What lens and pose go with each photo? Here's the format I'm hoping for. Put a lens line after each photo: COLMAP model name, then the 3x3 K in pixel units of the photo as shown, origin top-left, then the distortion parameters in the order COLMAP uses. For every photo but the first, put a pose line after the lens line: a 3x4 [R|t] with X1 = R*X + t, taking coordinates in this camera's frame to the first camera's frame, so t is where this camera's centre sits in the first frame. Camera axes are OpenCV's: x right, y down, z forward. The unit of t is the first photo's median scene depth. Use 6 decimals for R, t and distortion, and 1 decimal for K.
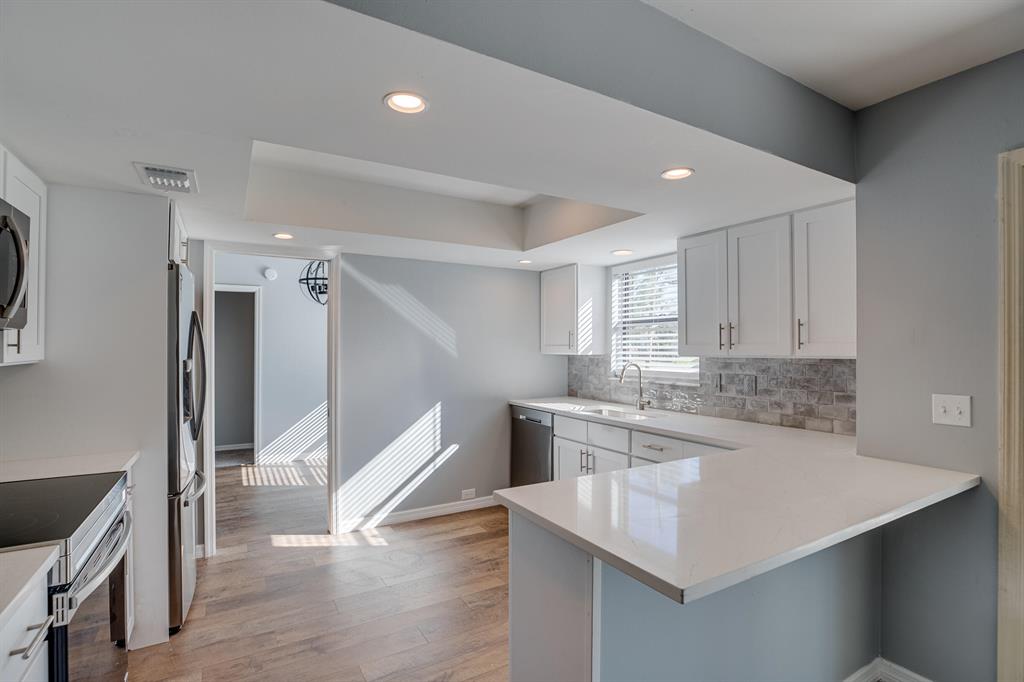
lens RADIAL K [[486.9, 0, 512.0], [0, 486.9, 343.5], [0, 0, 1]] dist [-0.028668, 0.000432]
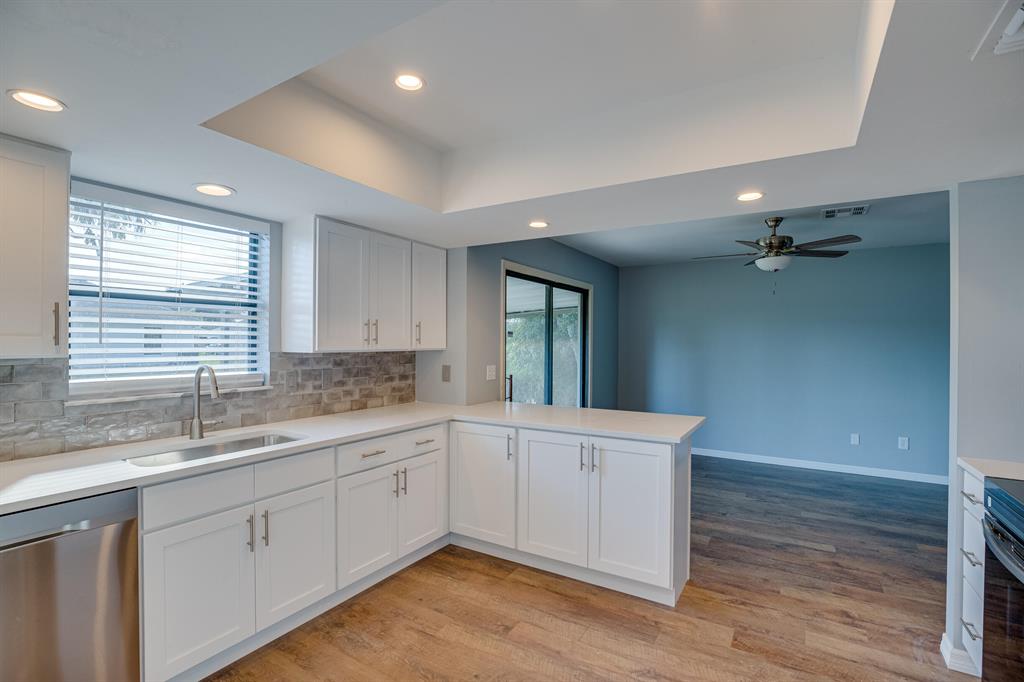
lens RADIAL K [[471.5, 0, 512.0], [0, 471.5, 341.0], [0, 0, 1]] dist [-0.046011, 0.014993]
pose [[-0.471656, -0.000287, 0.881783, -0.513648], [-0.013390, 0.999887, -0.006837, 0.006542], [-0.881681, -0.015031, -0.471606, 1.018866]]
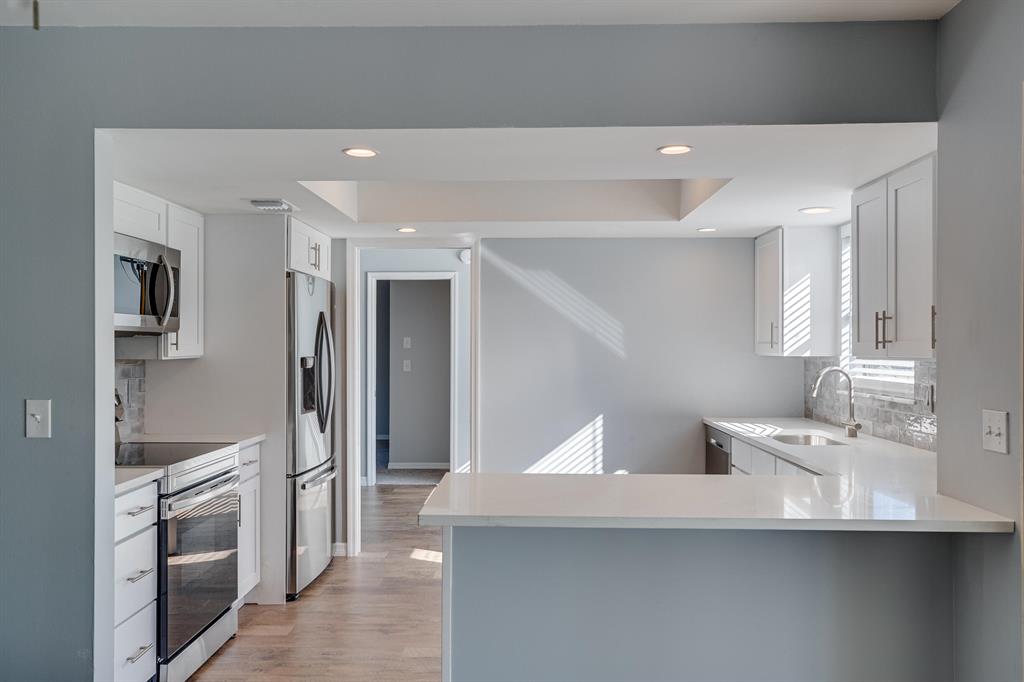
lens RADIAL K [[819.2, 0, 509.4], [0, 819.2, 339.3], [0, 0, 1]] dist [0.008587, 0.003921]
pose [[0.850669, -0.003962, -0.525686, 0.510903], [0.004310, 0.999991, -0.000561, -0.002830], [0.525683, -0.001788, 0.850678, -0.257230]]
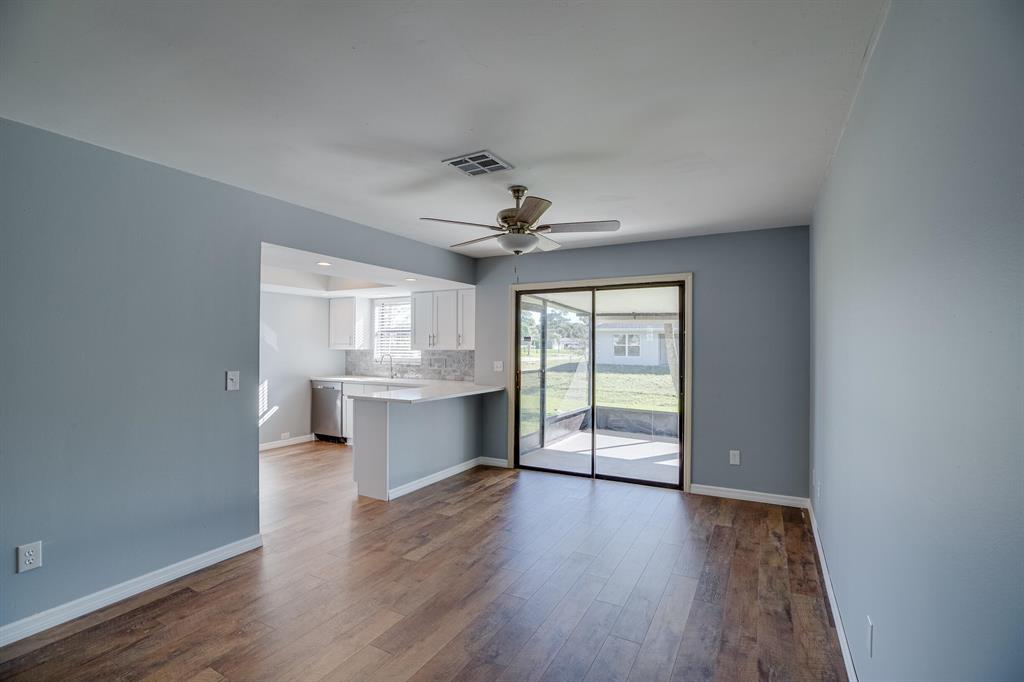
lens RADIAL K [[471.5, 0, 512.0], [0, 471.5, 341.0], [0, 0, 1]] dist [-0.046011, 0.014993]
pose [[0.858052, 0.008014, 0.513499, -0.294864], [-0.007170, 0.999968, -0.003625, -0.006202], [-0.513512, -0.000571, 0.858082, -0.873754]]
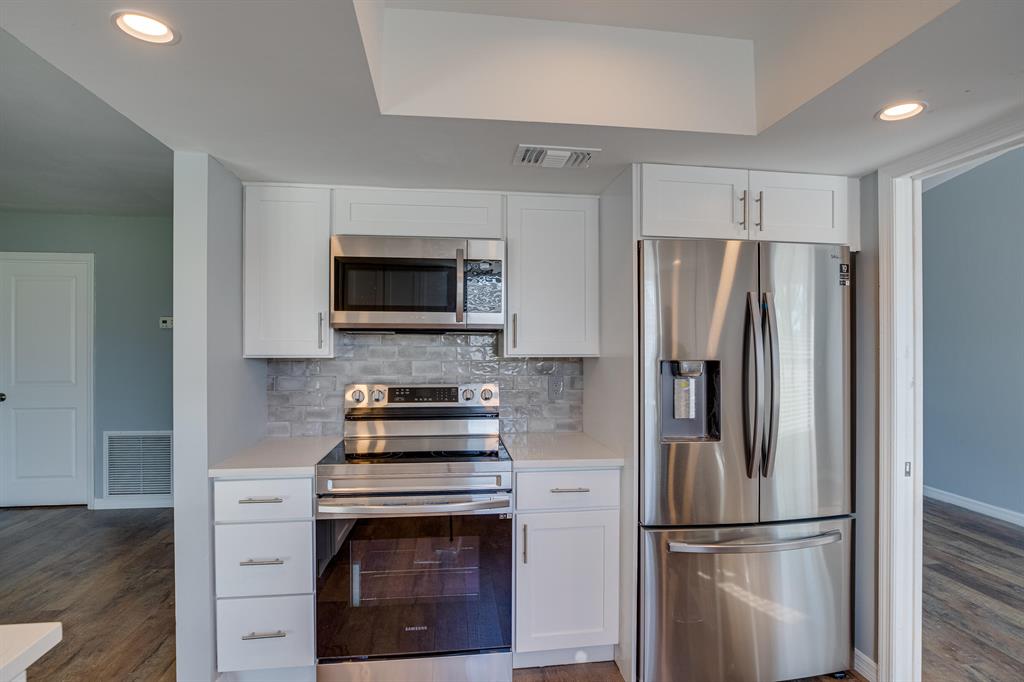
lens RADIAL K [[514.2, 0, 512.0], [0, 514.2, 341.0], [0, 0, 1]] dist [-0.034792, 0.010620]
pose [[-0.388122, -0.005851, -0.921590, 0.122933], [0.002238, 0.999971, -0.007291, 0.005878], [0.921605, -0.004892, -0.388097, 0.768986]]
